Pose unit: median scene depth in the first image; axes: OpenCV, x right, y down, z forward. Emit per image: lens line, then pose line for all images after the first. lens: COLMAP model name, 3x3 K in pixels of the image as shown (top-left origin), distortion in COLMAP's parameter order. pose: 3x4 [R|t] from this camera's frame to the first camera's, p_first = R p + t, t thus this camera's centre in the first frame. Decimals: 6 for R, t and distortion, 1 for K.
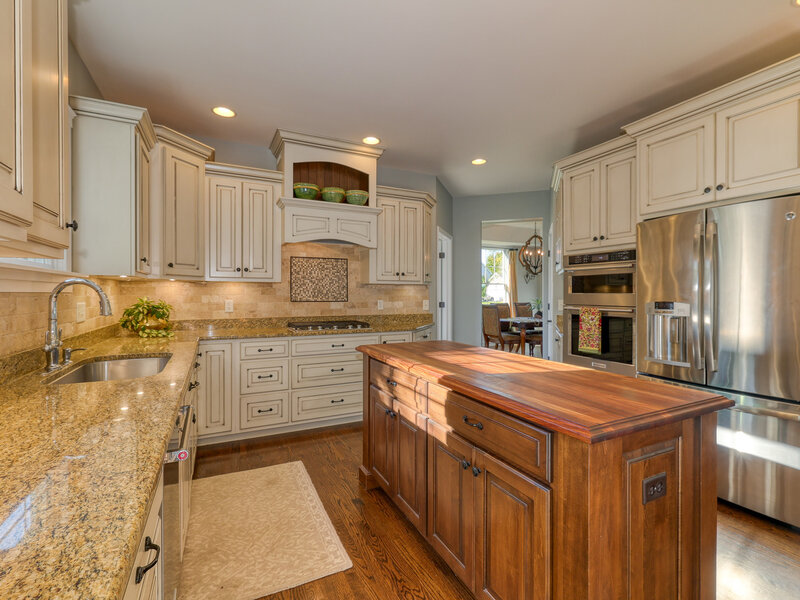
lens RADIAL K [[379.2, 0, 398.5], [0, 379.2, 295.6], [0, 0, 1]] dist [-0.004991, 0.003083]
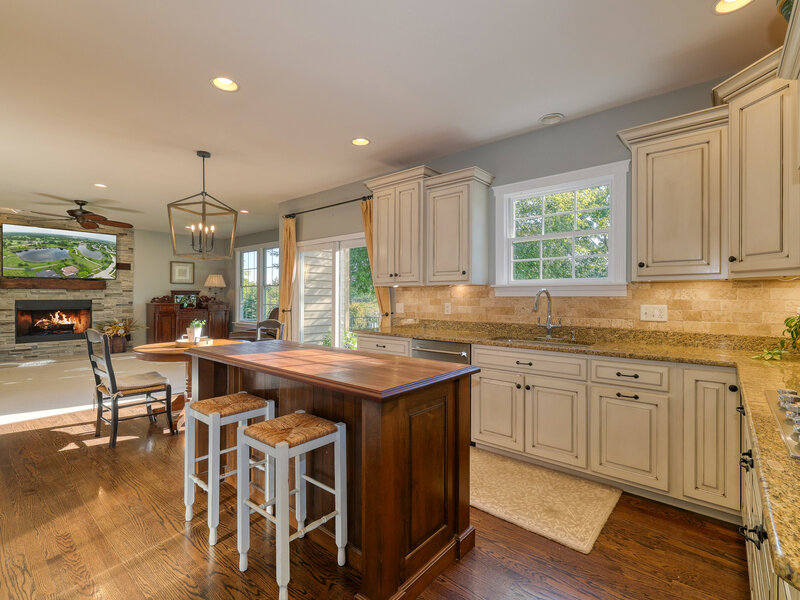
lens RADIAL K [[379.2, 0, 399.6], [0, 379.2, 298.6], [0, 0, 1]] dist [-0.004991, 0.003083]
pose [[-0.916284, 0.000751, -0.400529, 0.225822], [-0.005161, 0.999893, 0.013680, -0.008063], [0.400497, 0.014602, -0.916182, 1.079687]]
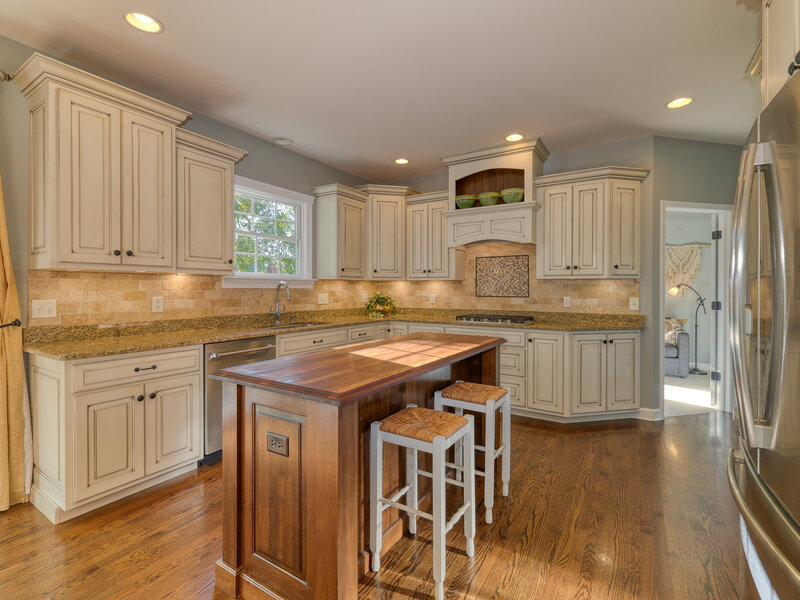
lens RADIAL K [[379.2, 0, 403.4], [0, 379.2, 292.2], [0, 0, 1]] dist [-0.004991, 0.003083]
pose [[0.529079, 0.004247, -0.848562, 0.601571], [-0.007073, 0.999975, 0.000594, 0.004153], [0.848543, 0.005687, 0.529095, 0.205676]]
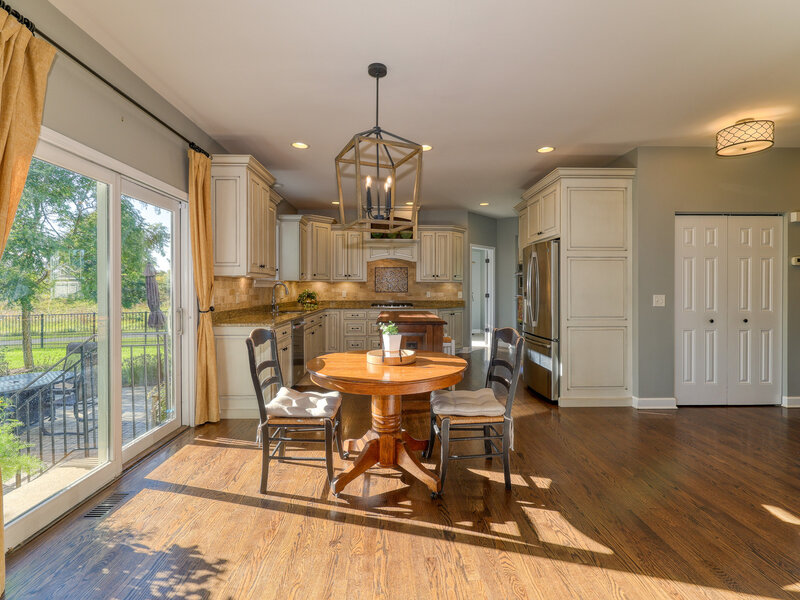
lens RADIAL K [[379.2, 0, 402.0], [0, 379.2, 288.6], [0, 0, 1]] dist [-0.004991, 0.003083]
pose [[0.912285, -0.000783, -0.409556, 0.606616], [-0.001852, 0.999980, -0.006038, 0.010545], [0.409553, 0.006267, 0.912265, -0.643255]]
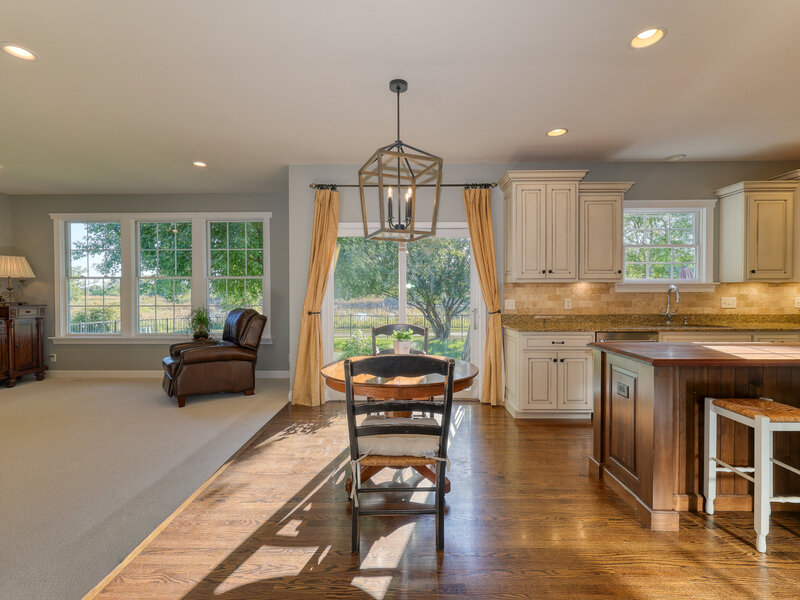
lens RADIAL K [[379.2, 0, 400.5], [0, 379.2, 296.0], [0, 0, 1]] dist [-0.004991, 0.003083]
pose [[-0.453934, 0.006370, -0.891012, 0.917712], [-0.005736, 0.999933, 0.010071, 0.001387], [0.891017, 0.009682, -0.453867, 0.255962]]
